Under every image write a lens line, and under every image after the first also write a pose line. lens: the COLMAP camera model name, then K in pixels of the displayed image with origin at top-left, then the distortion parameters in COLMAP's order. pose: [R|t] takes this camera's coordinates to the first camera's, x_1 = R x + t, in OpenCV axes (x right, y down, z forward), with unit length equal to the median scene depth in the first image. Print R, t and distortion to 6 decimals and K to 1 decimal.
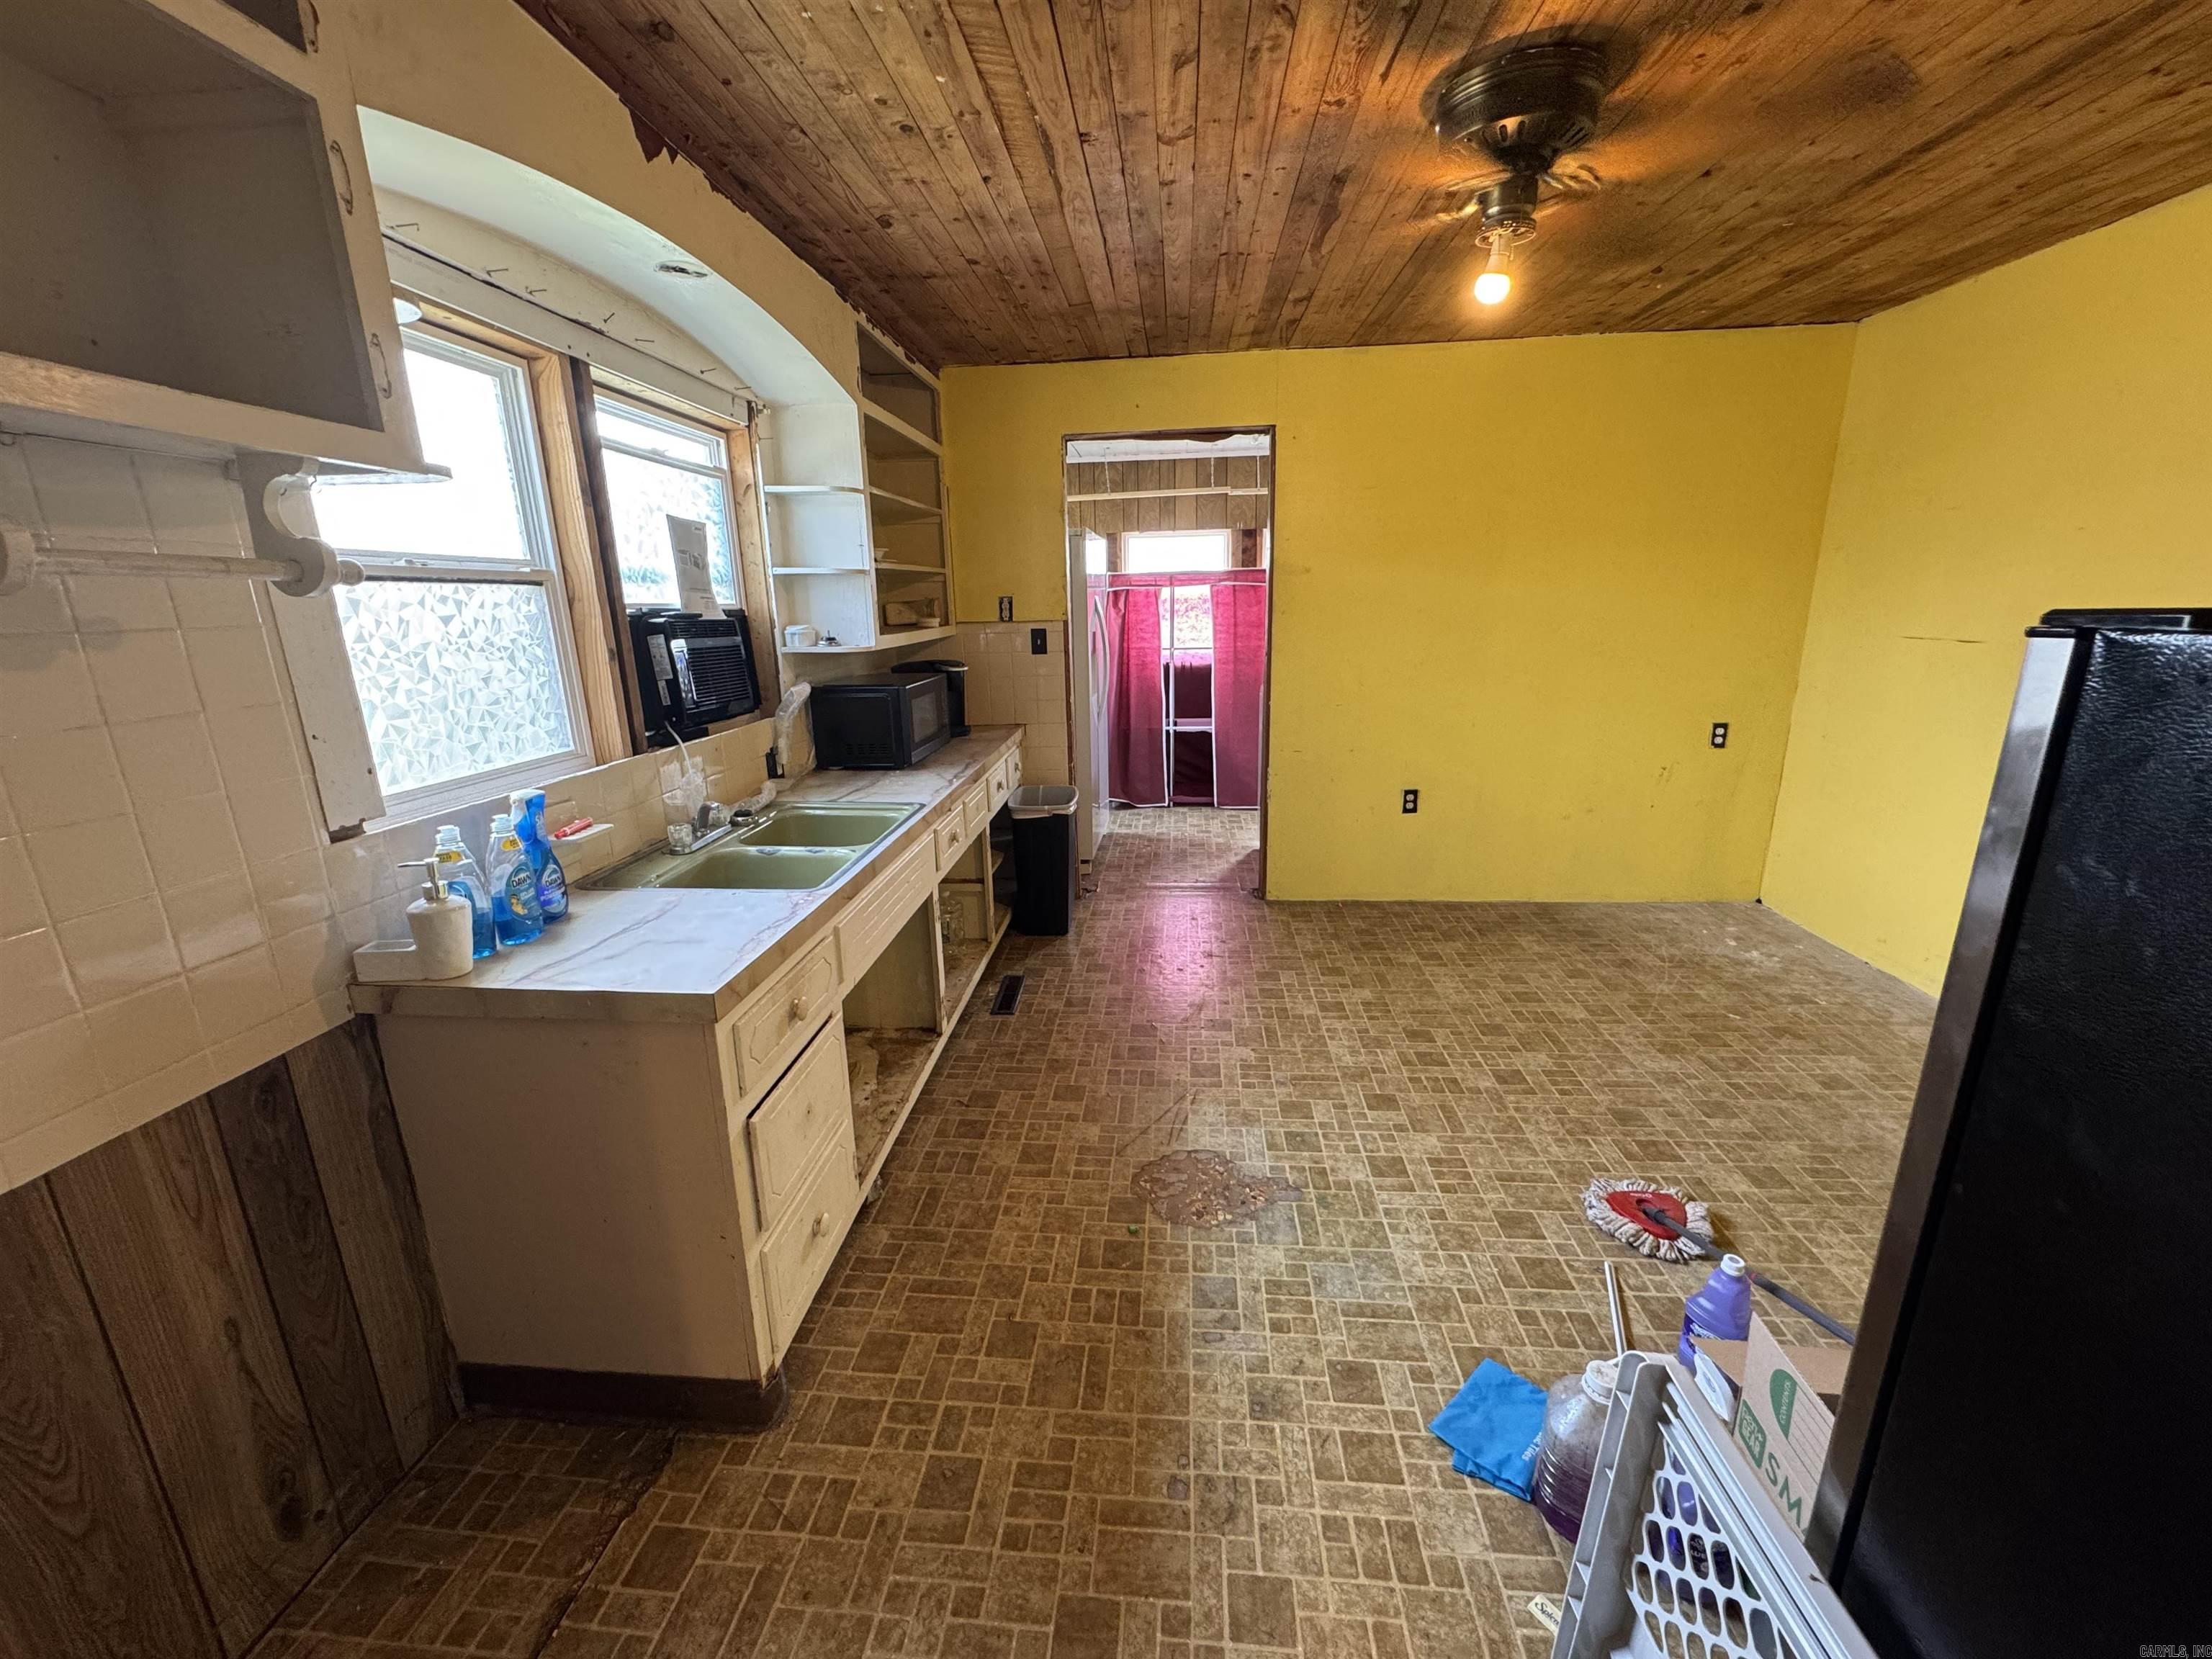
lens RADIAL K [[881.6, 0, 1103.7], [0, 881.6, 829.7], [0, 0, 1]] dist [-0.000642, -0.000084]
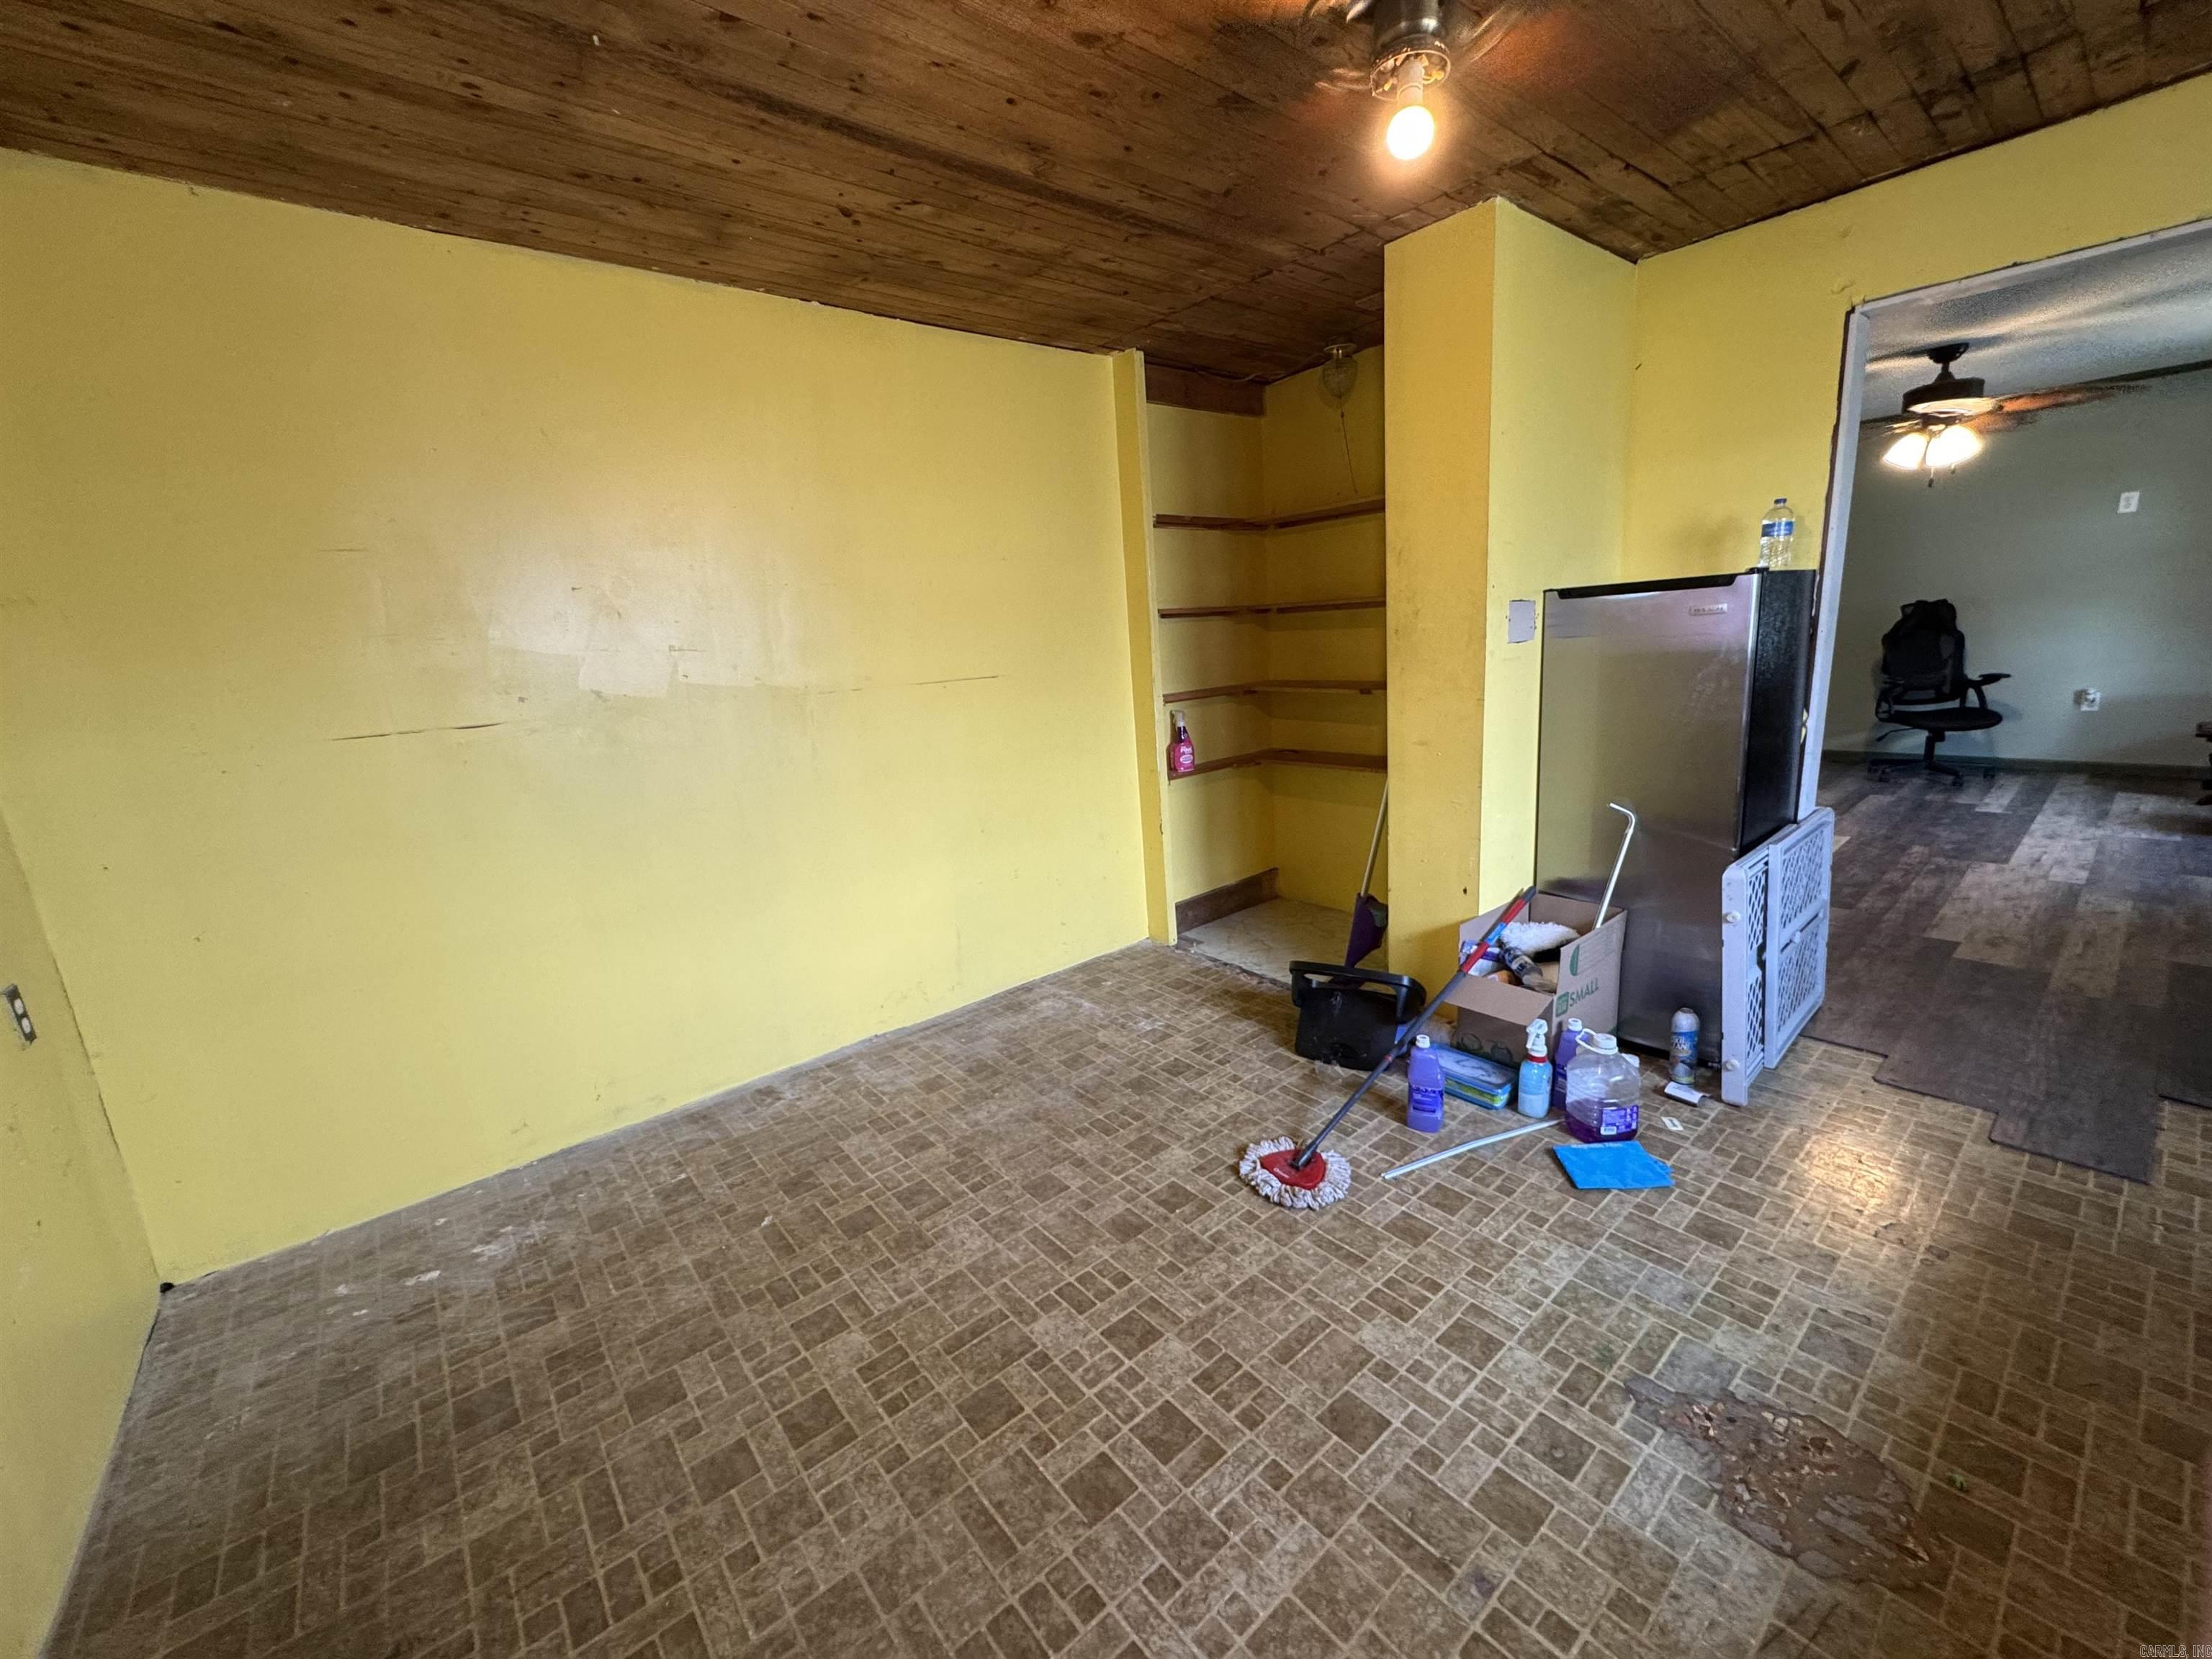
lens RADIAL K [[881.6, 0, 1110.0], [0, 881.6, 826.4], [0, 0, 1]] dist [-0.000642, -0.000084]
pose [[-0.703276, -0.085131, 0.705801, 0.043917], [0.258448, 0.894259, 0.365384, -0.300579], [-0.662275, 0.439379, -0.606909, 1.251488]]
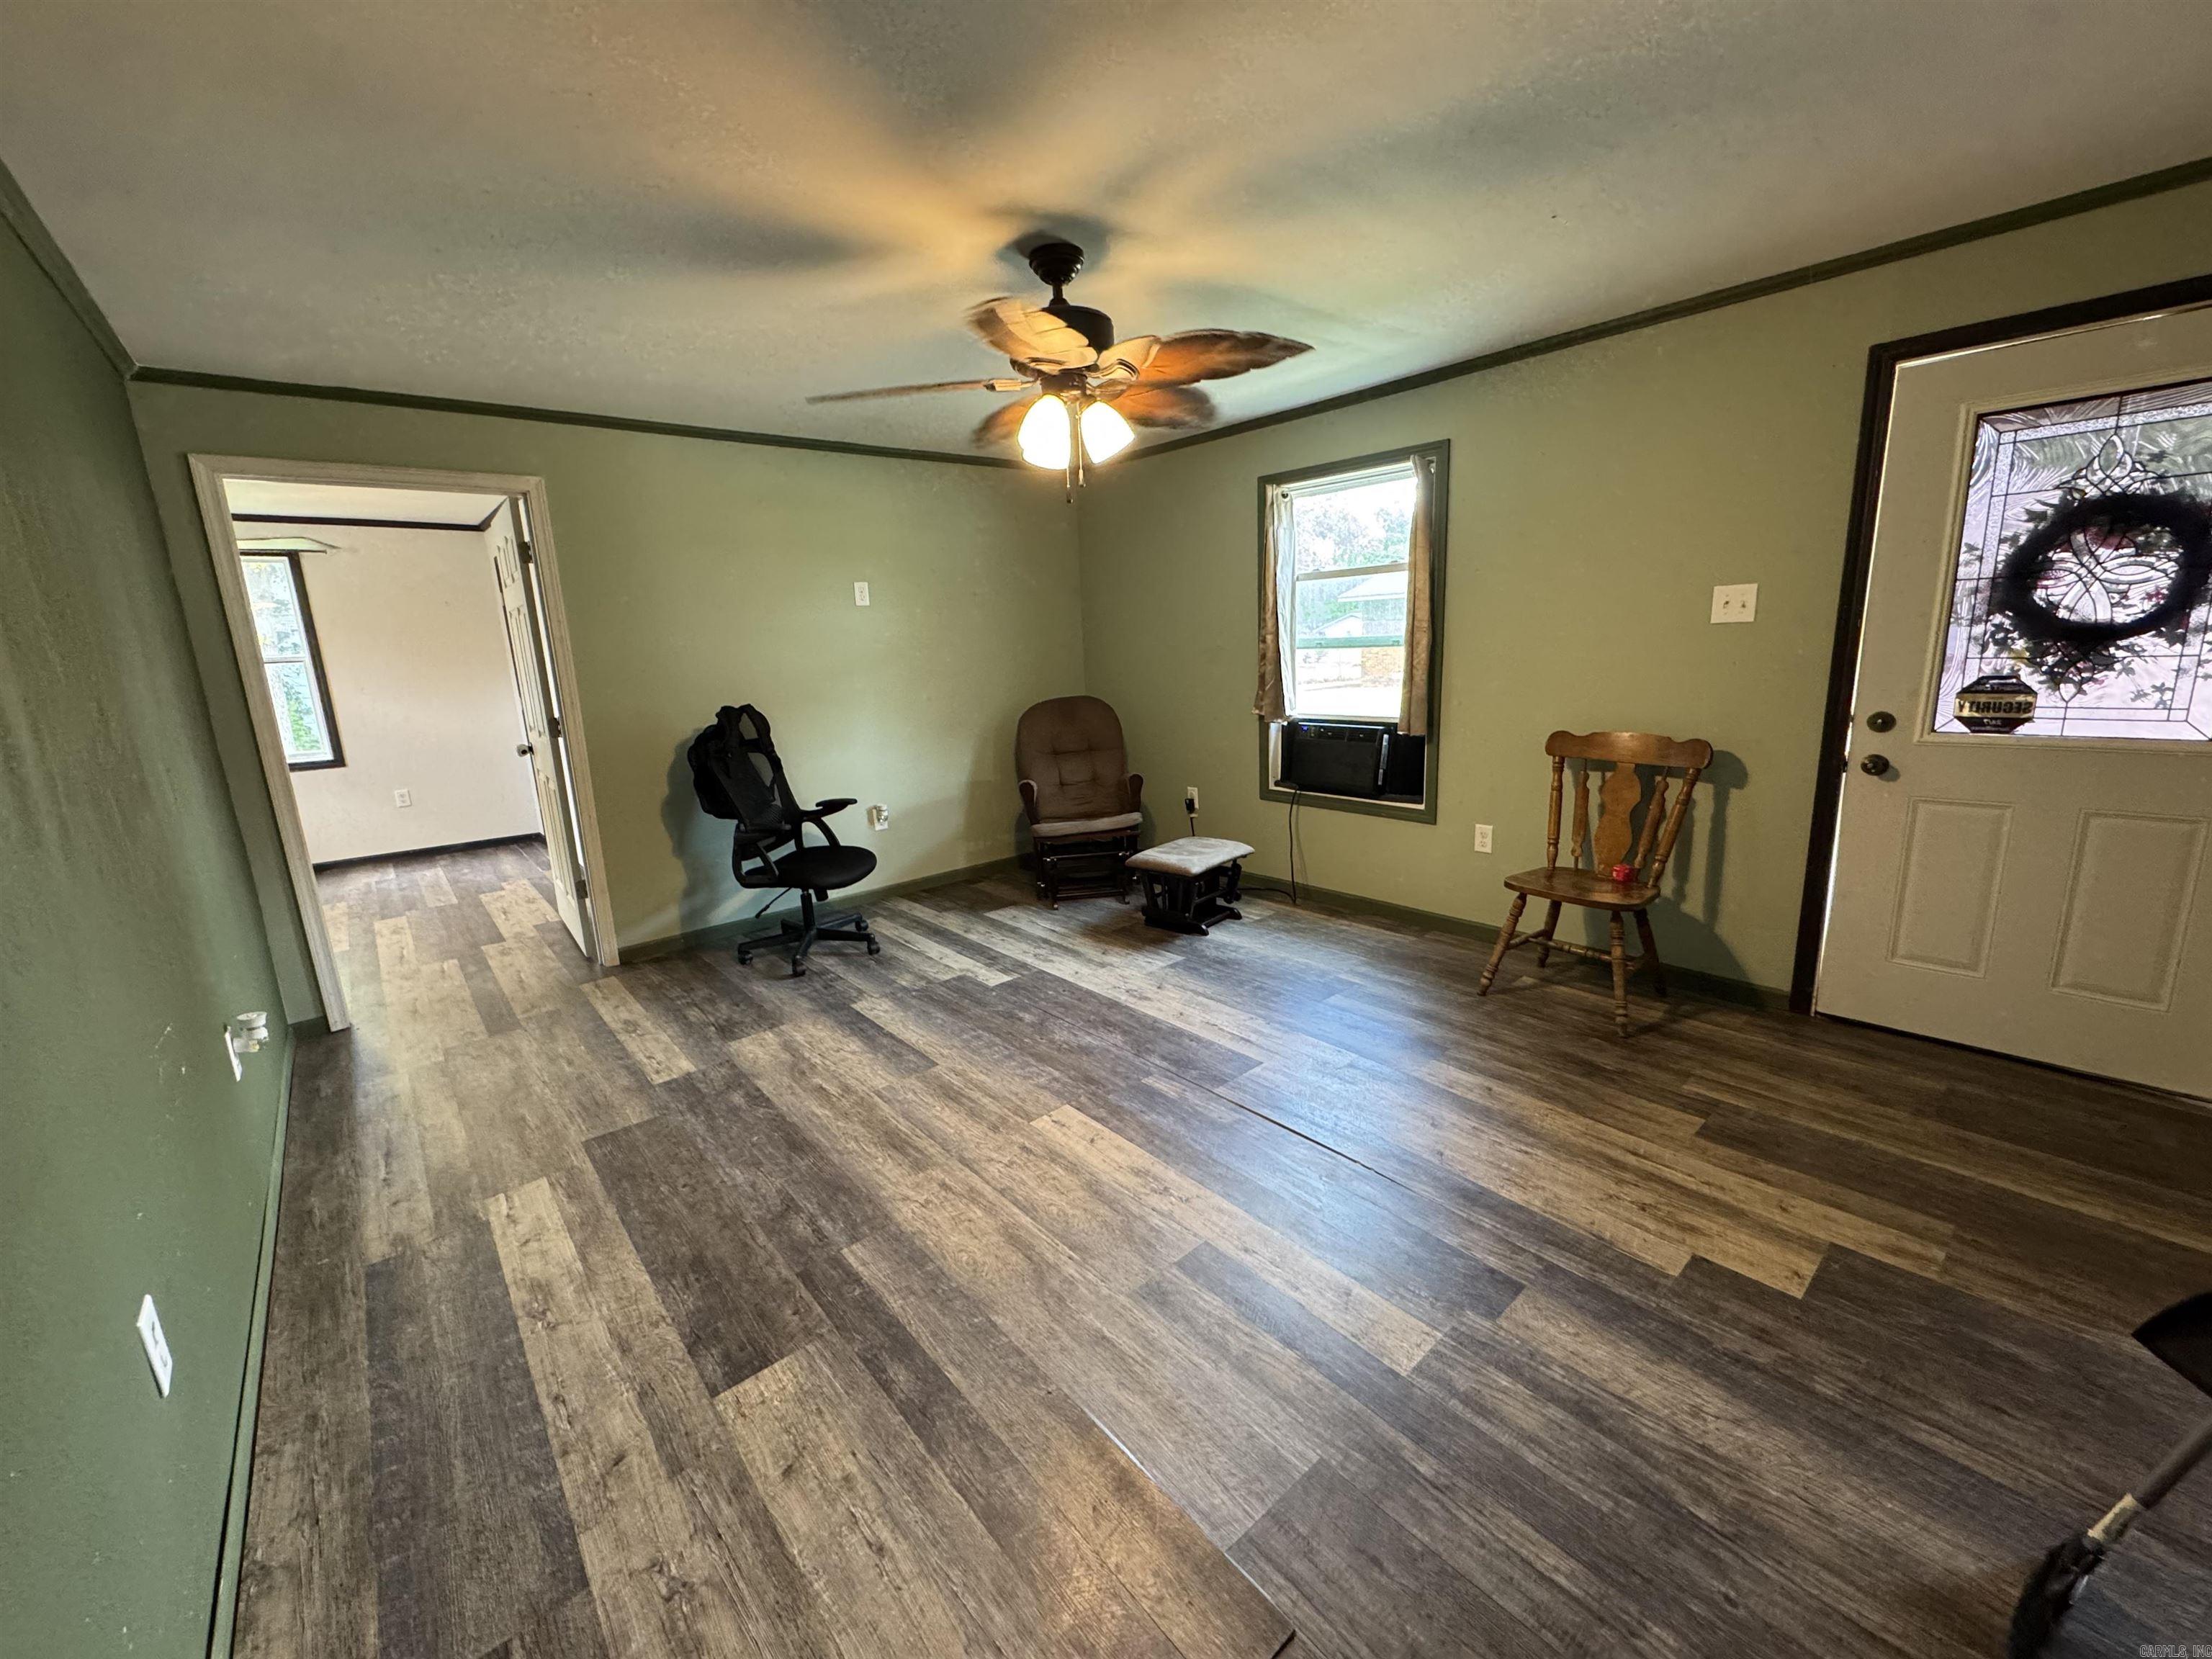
lens RADIAL K [[881.6, 0, 1100.9], [0, 881.6, 826.4], [0, 0, 1]] dist [-0.000642, -0.000084]
pose [[-0.698587, 0.200562, -0.686841, 0.846111], [-0.117913, 0.914520, 0.386975, 0.061433], [0.705742, 0.351323, -0.615223, -0.259558]]
